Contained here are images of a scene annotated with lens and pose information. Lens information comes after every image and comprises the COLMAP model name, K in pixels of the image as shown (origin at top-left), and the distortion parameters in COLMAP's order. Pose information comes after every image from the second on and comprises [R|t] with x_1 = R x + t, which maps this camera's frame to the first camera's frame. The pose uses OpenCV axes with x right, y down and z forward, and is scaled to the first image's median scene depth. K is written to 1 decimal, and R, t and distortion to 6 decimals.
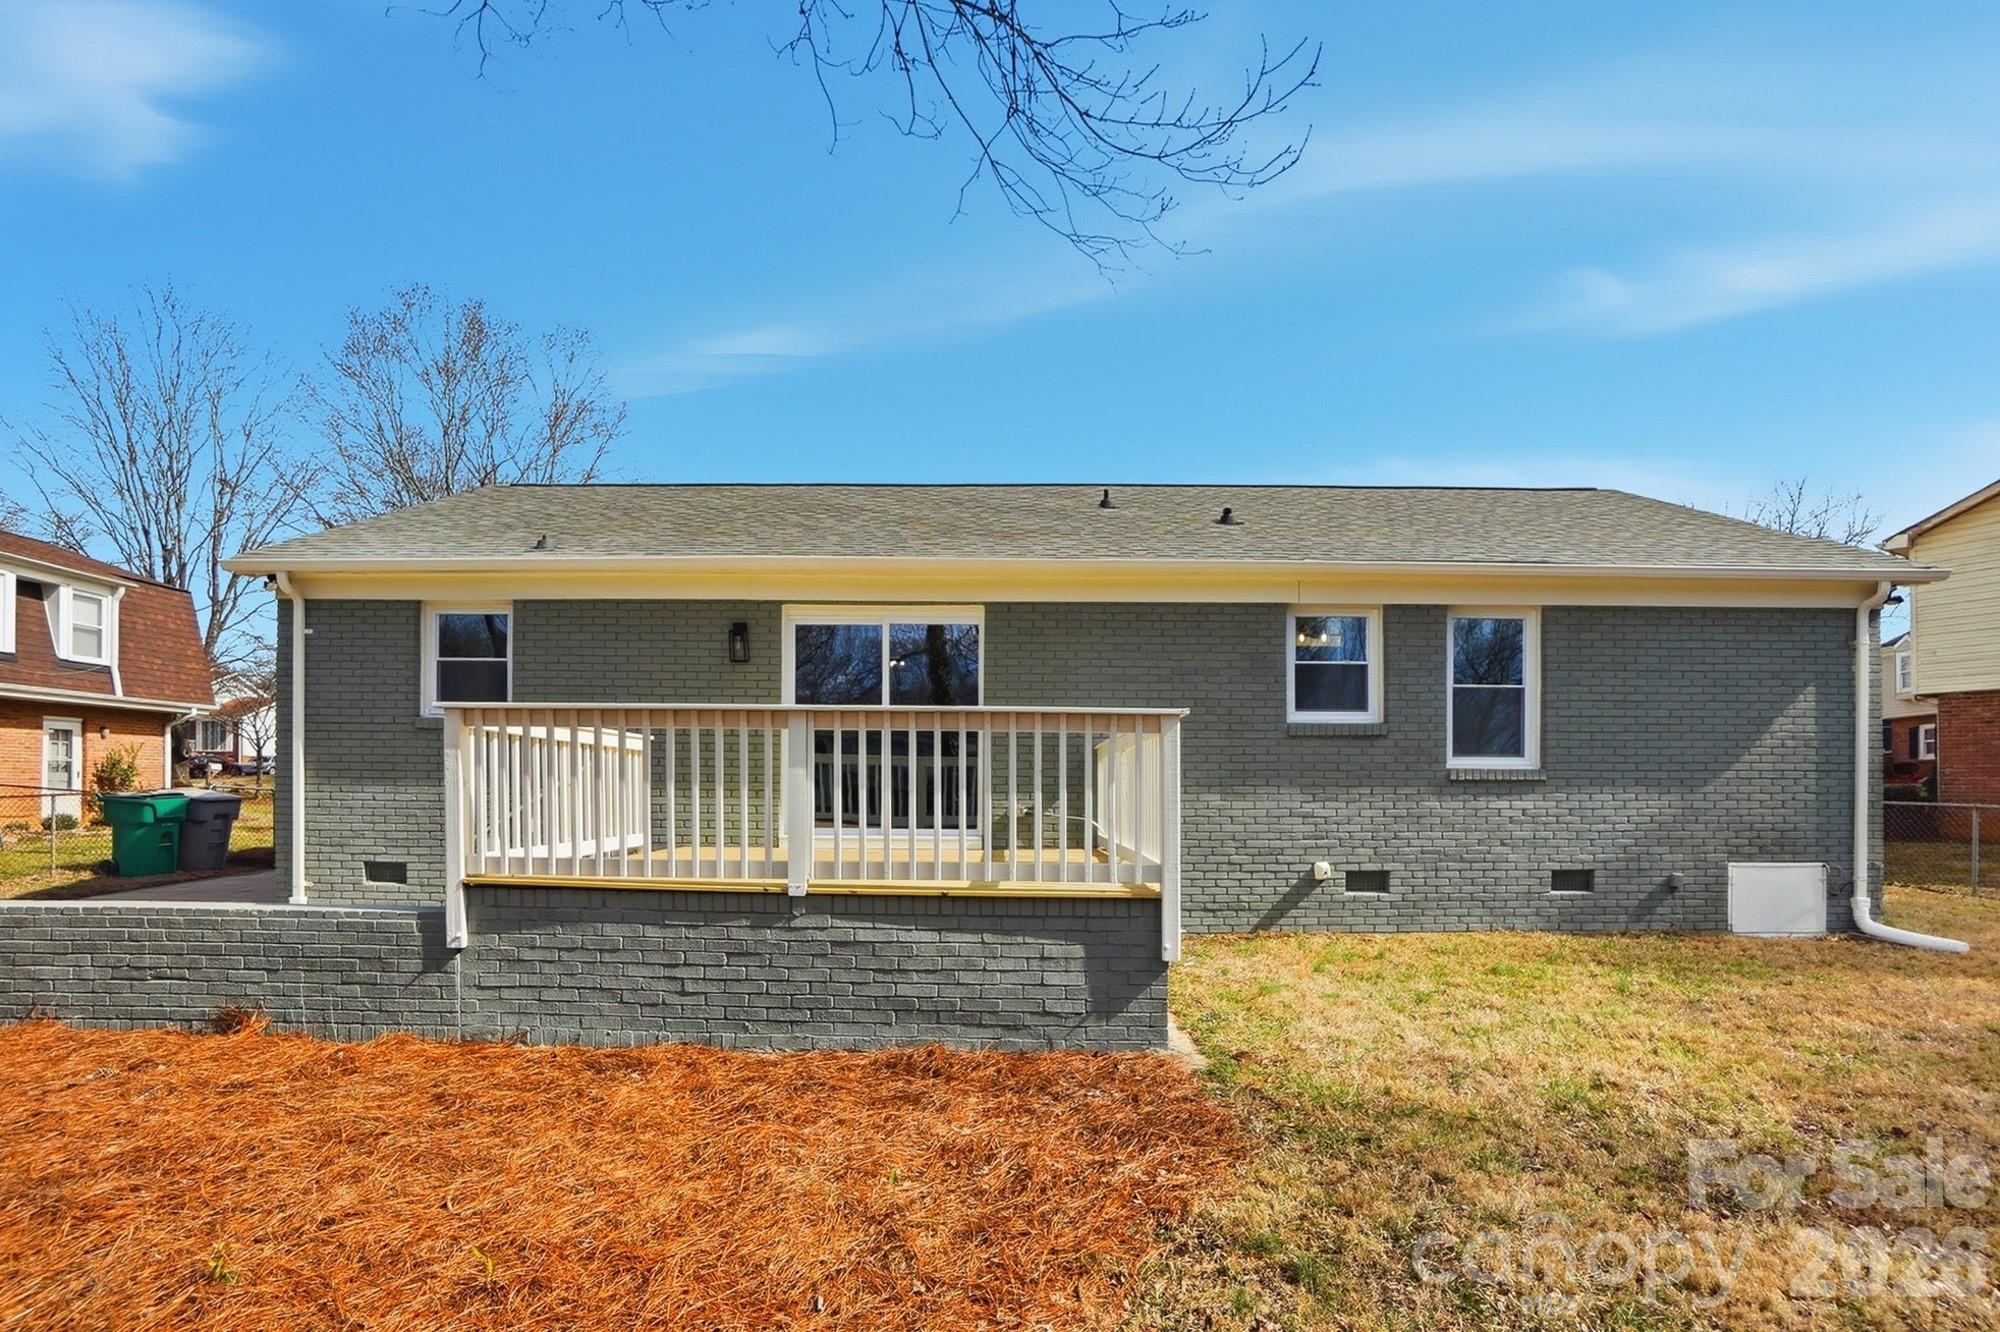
lens RADIAL K [[910.8, 0, 989.4], [0, 910.8, 650.4], [0, 0, 1]] dist [-0.059120, 0.020862]
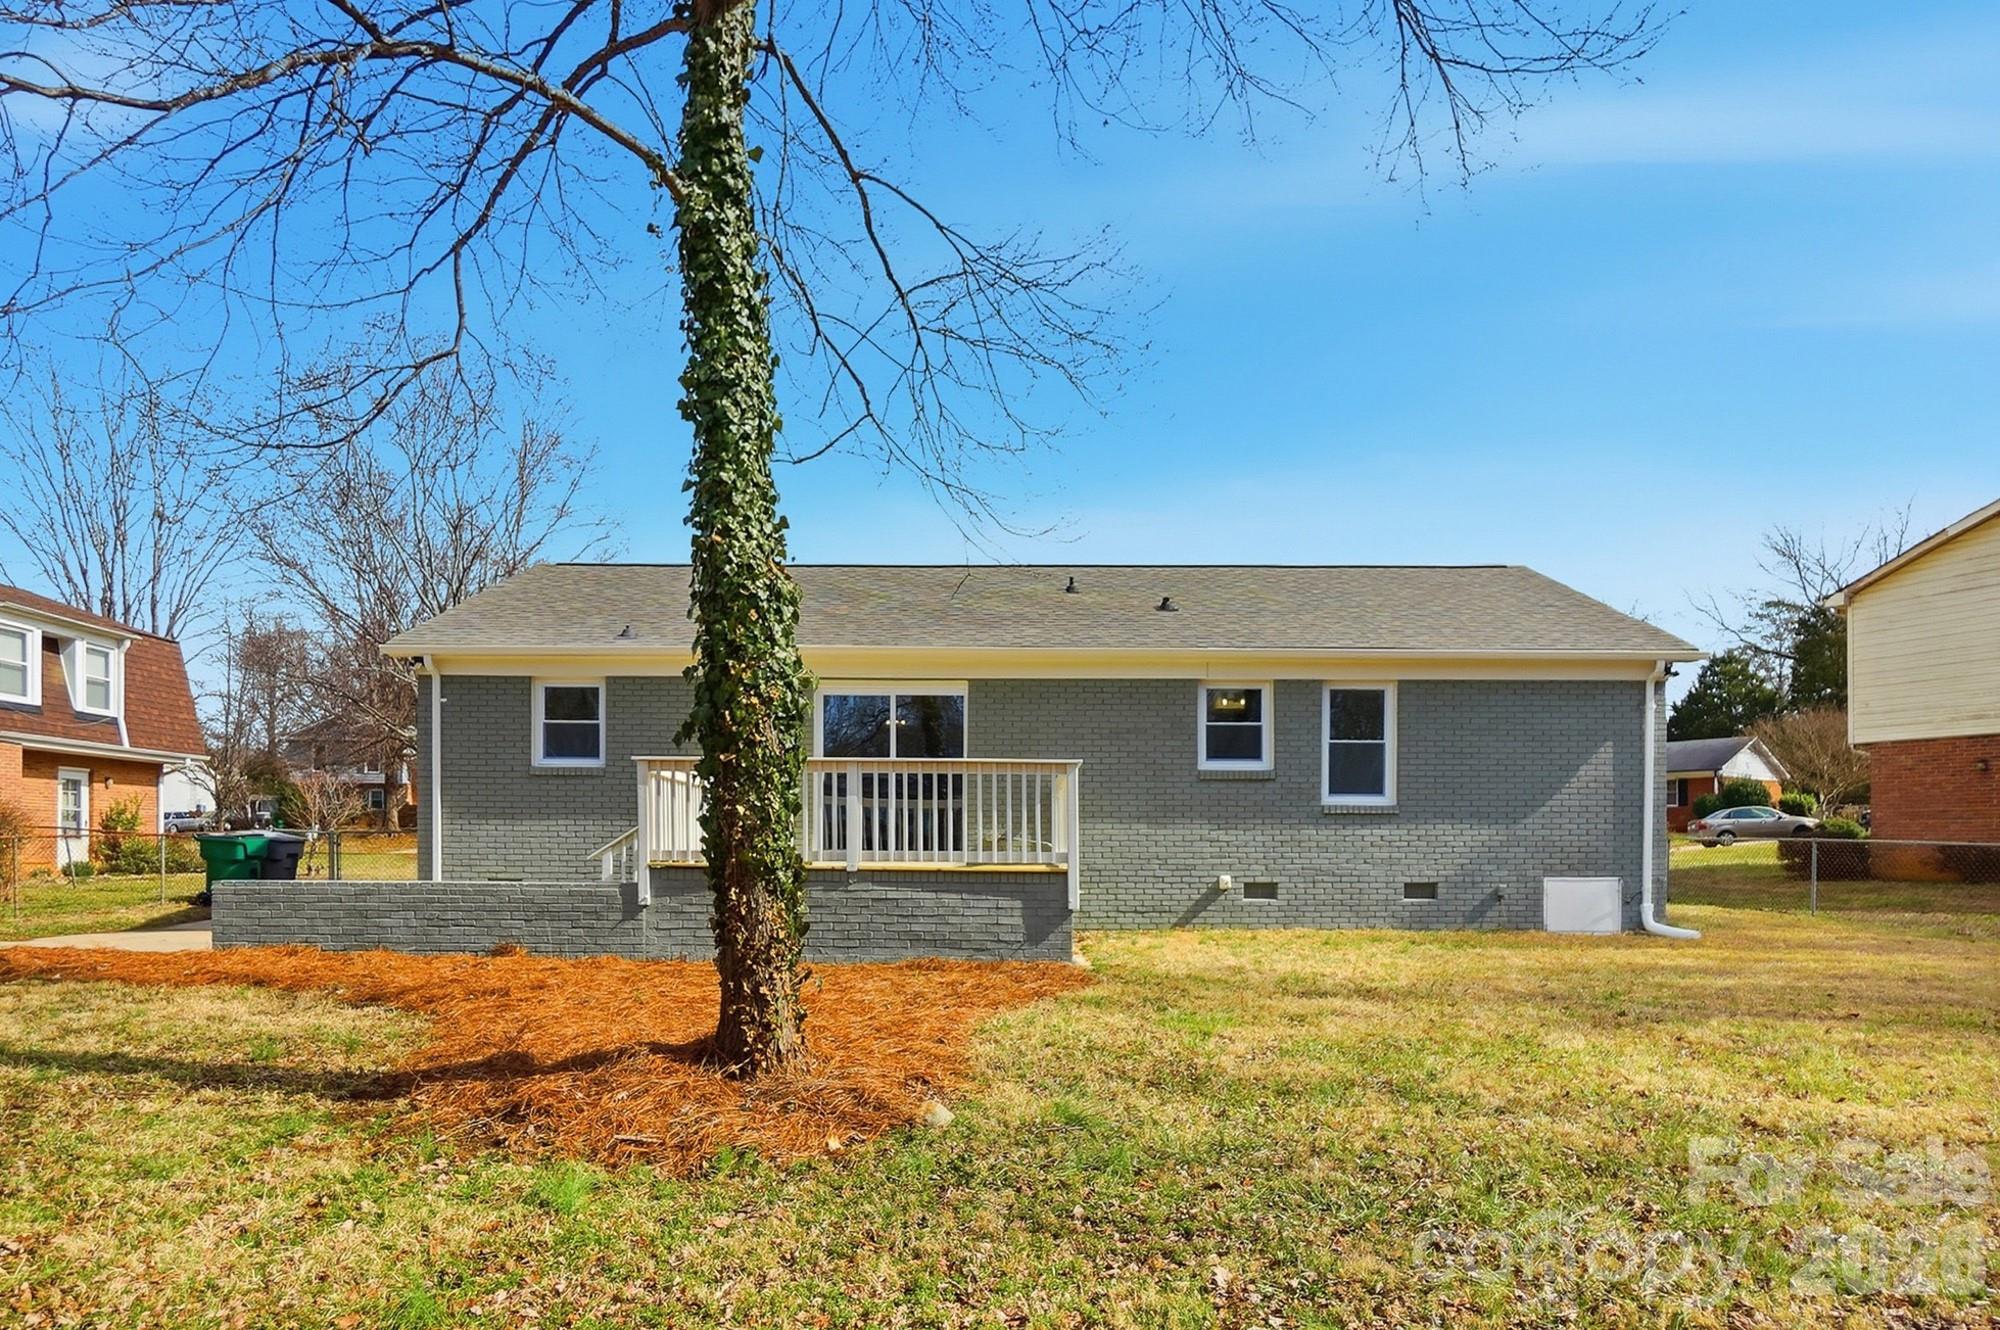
lens RADIAL K [[1068.5, 0, 1000.0], [0, 1068.5, 665.0], [0, 0, 1]] dist [-0.041636, 0.021583]
pose [[0.999916, -0.000081, 0.012993, 0.020768], [0.000362, 0.999766, -0.021626, -0.038226], [-0.012988, 0.021629, 0.999682, -0.548407]]
